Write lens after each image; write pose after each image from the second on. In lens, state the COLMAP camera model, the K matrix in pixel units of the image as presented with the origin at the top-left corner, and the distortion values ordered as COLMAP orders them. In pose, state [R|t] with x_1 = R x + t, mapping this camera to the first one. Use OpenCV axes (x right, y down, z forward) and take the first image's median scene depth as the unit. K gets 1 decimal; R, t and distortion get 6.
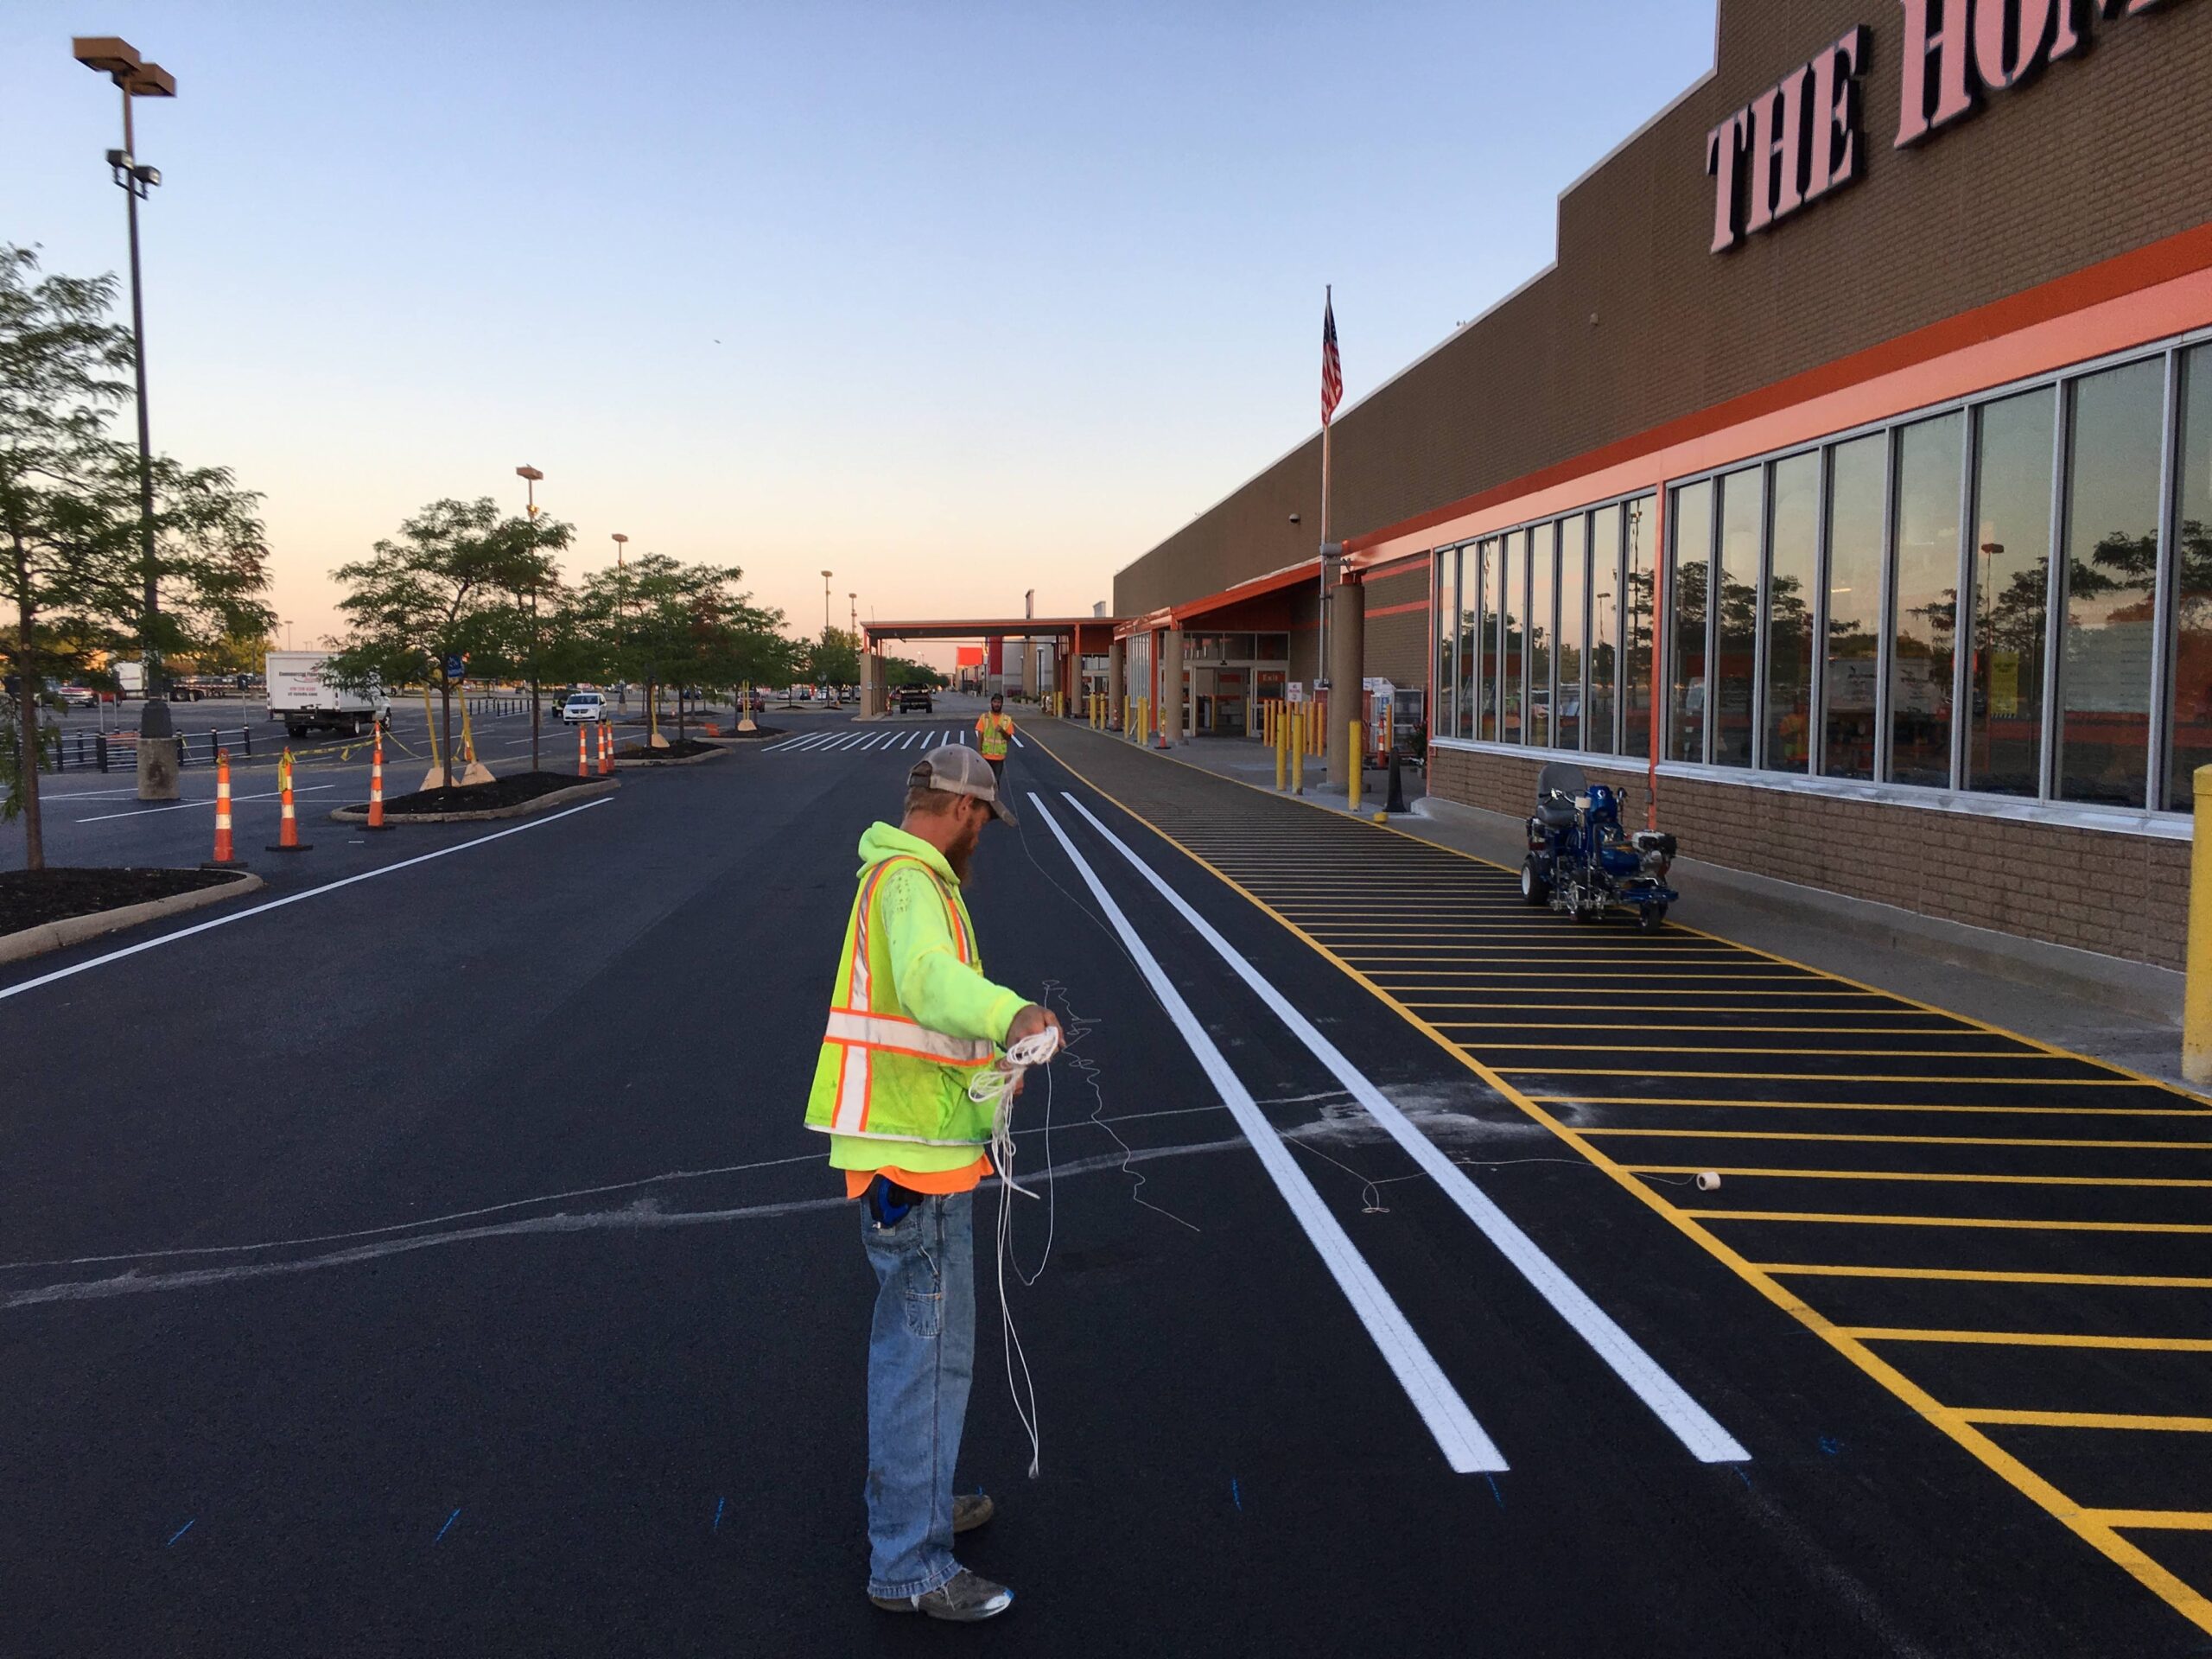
lens RADIAL K [[1876.3, 0, 1109.1], [0, 1876.3, 833.7], [0, 0, 1]] dist [0.003775, 0.003823]
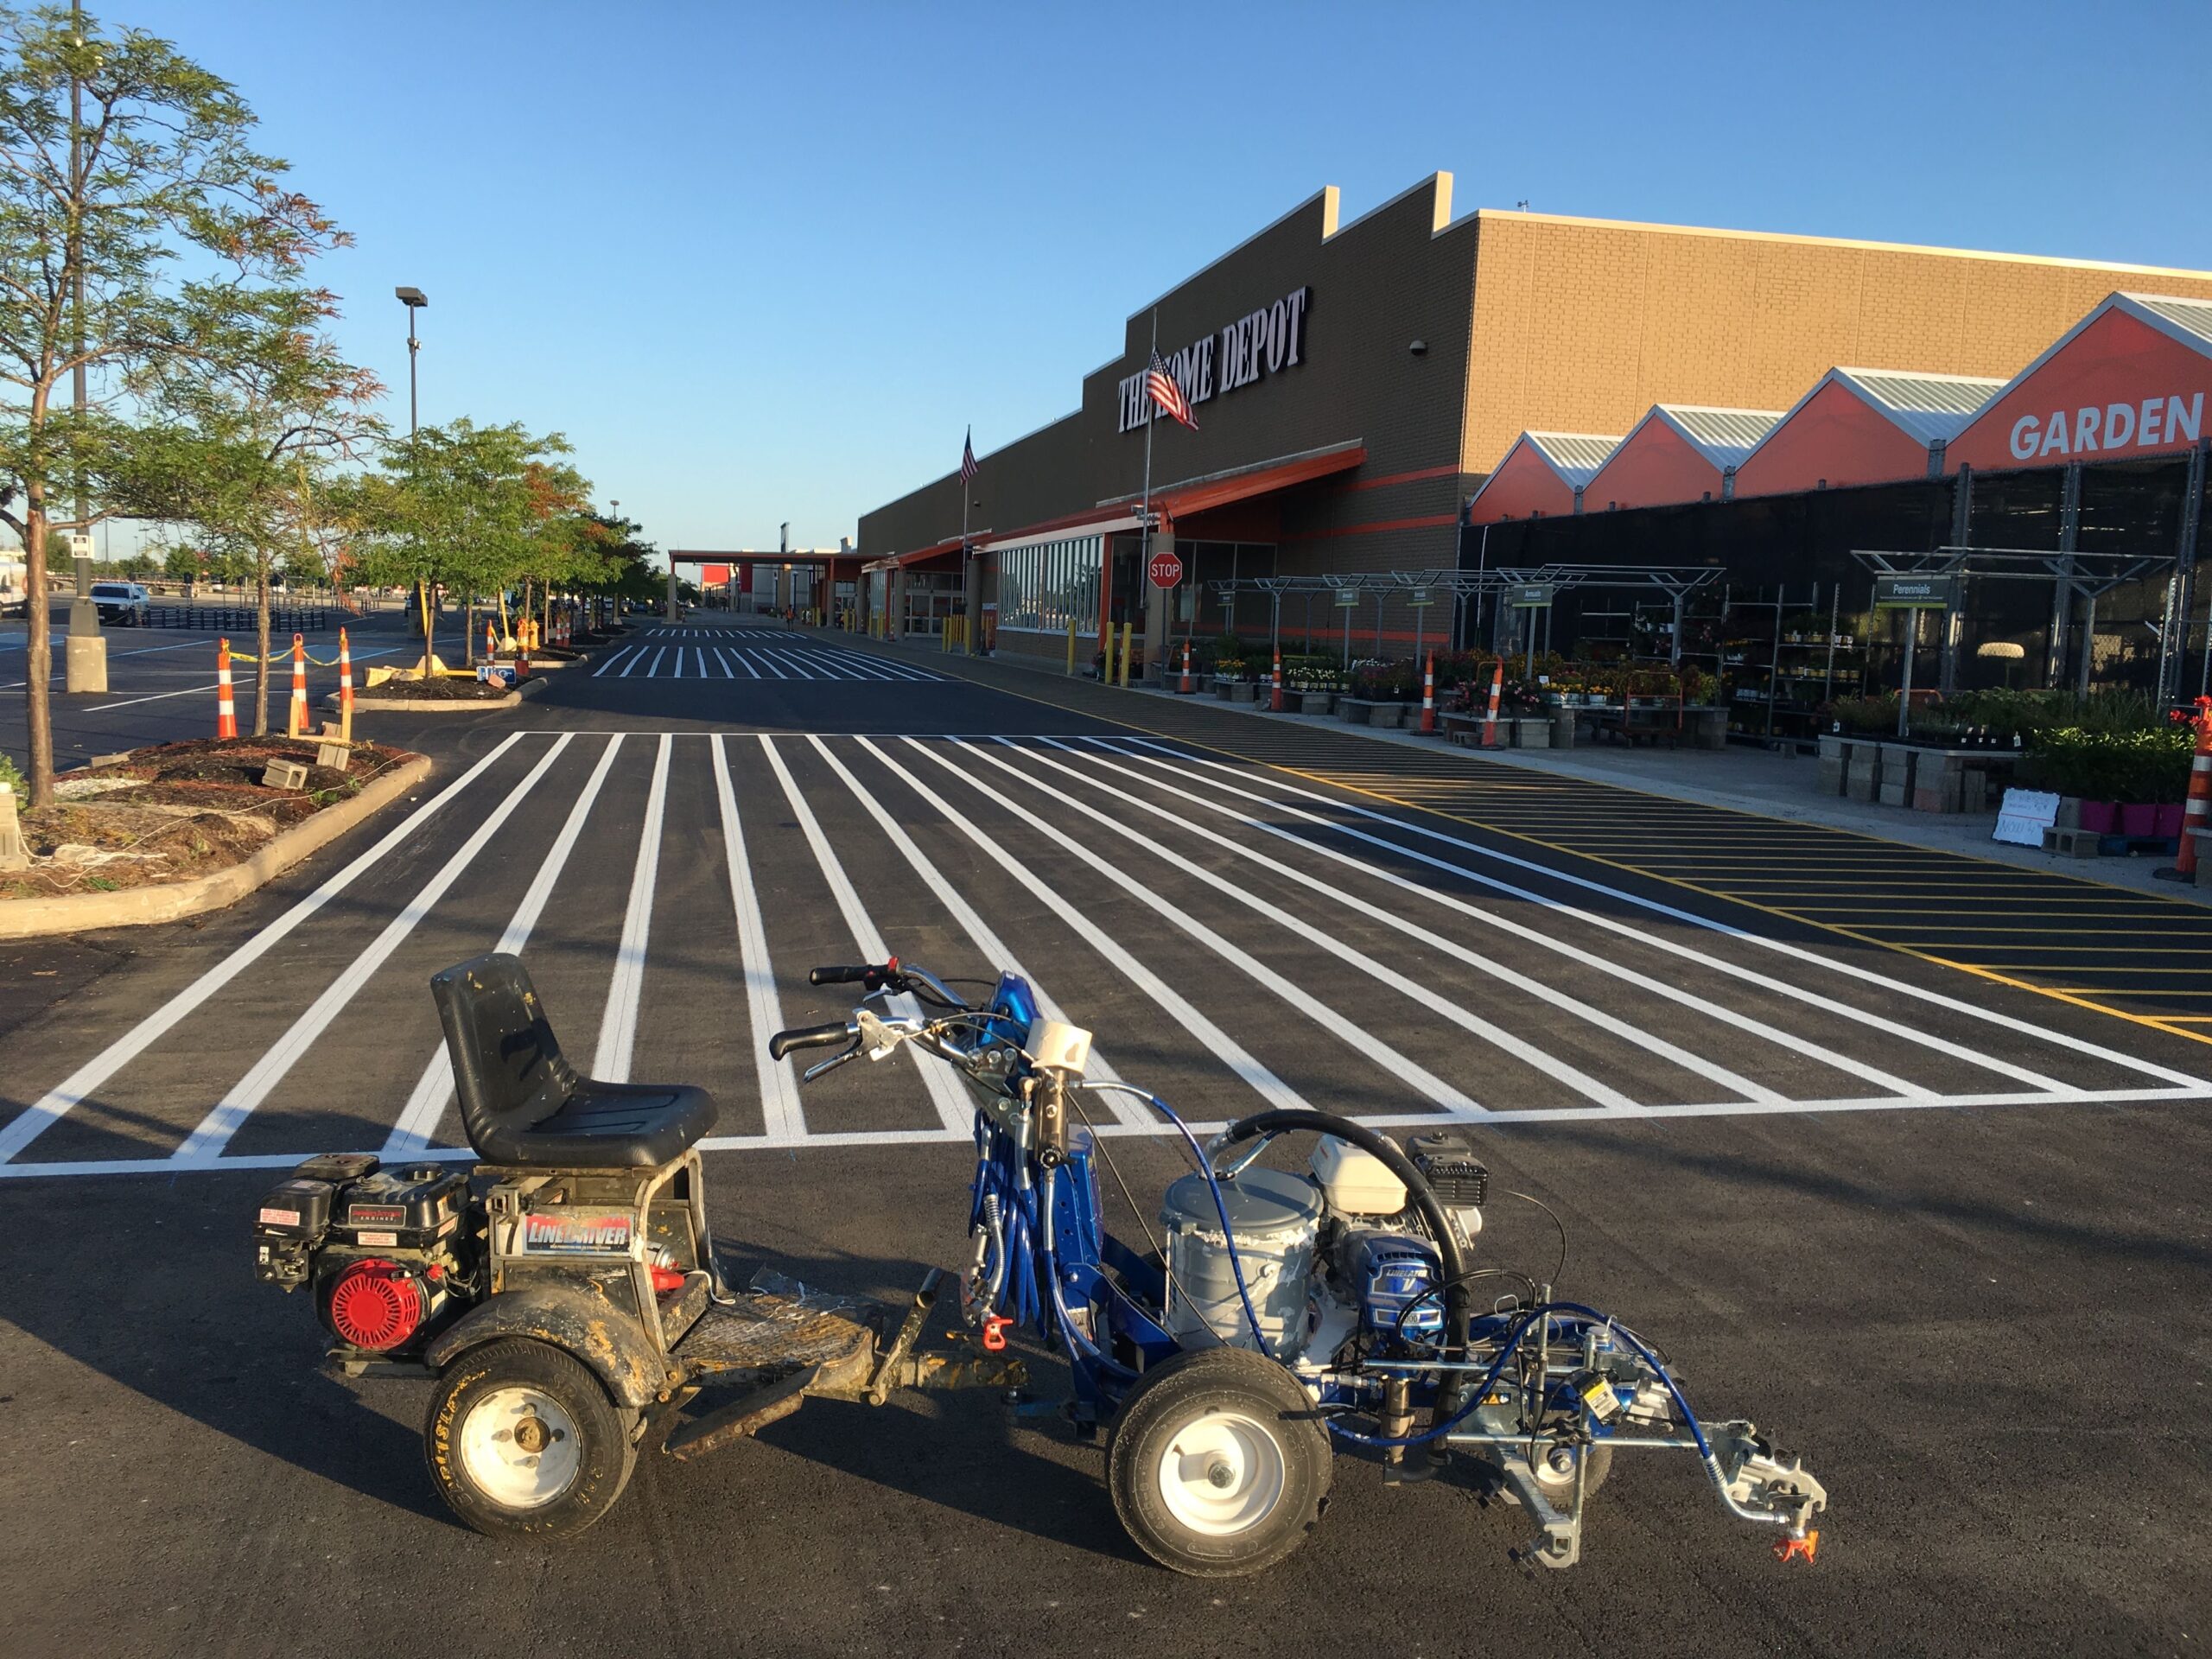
lens RADIAL K [[1876.3, 0, 1107.1], [0, 1876.3, 823.7], [0, 0, 1]] dist [0.003775, 0.003823]
pose [[0.989736, 0.018260, 0.141740, -0.008232], [-0.022998, 0.999228, 0.031863, 0.030066], [-0.141049, -0.034796, 0.989391, -0.352852]]
